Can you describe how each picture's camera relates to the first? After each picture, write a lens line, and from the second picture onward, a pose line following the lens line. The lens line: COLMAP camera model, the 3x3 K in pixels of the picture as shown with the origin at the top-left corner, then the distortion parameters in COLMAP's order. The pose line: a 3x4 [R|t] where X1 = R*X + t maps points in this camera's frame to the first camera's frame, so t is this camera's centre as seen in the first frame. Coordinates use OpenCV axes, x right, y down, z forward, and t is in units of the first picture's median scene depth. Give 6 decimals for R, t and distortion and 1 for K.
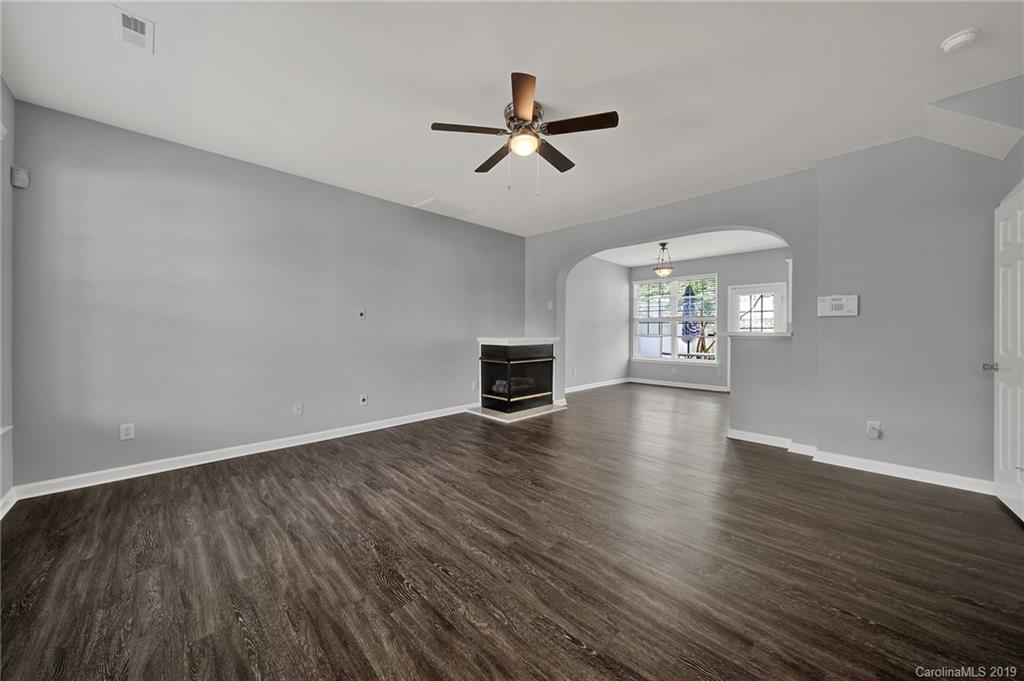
lens RADIAL K [[368.1, 0, 500.8], [0, 368.1, 334.7], [0, 0, 1]] dist [0.000170, -0.000129]
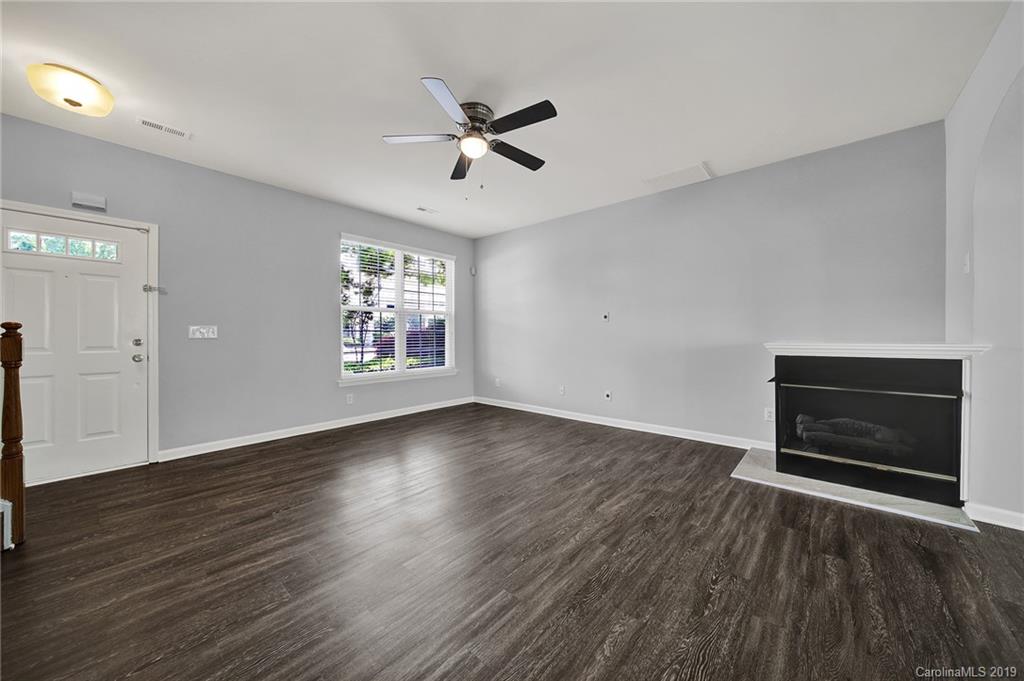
lens RADIAL K [[357.9, 0, 512.3], [0, 357.9, 335.4], [0, 0, 1]] dist [-0.000376, -0.000044]
pose [[0.079173, 0.001054, -0.996860, 1.033951], [-0.004750, 0.999988, 0.000680, 0.001297], [0.996850, 0.004682, 0.079177, 1.006120]]
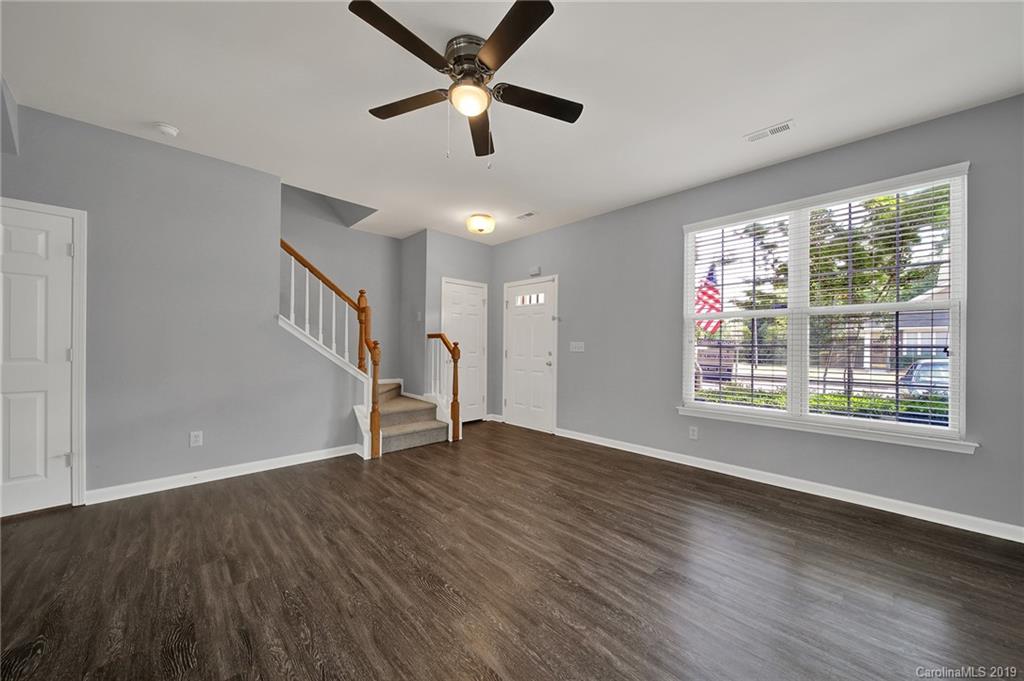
lens RADIAL K [[357.8, 0, 506.4], [0, 357.8, 347.4], [0, 0, 1]] dist [-0.002017, -0.000420]
pose [[-0.999925, -0.011998, 0.002646, -0.020643], [-0.011978, 0.999900, 0.007572, -0.011576], [-0.002736, 0.007540, -0.999968, 1.703584]]
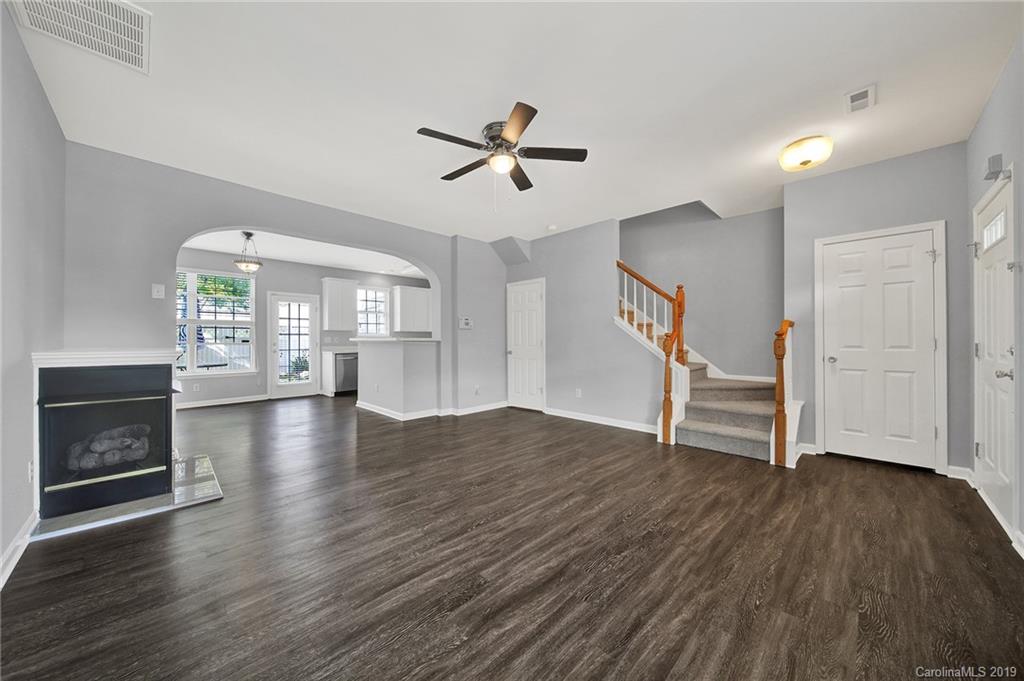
lens RADIAL K [[358.8, 0, 524.9], [0, 358.8, 337.7], [0, 0, 1]] dist [-0.000284, -0.000055]
pose [[-0.047727, 0.000639, 0.998860, -0.964029], [0.007965, 0.999968, -0.000259, -0.005947], [-0.998829, 0.007944, -0.047730, 0.963855]]
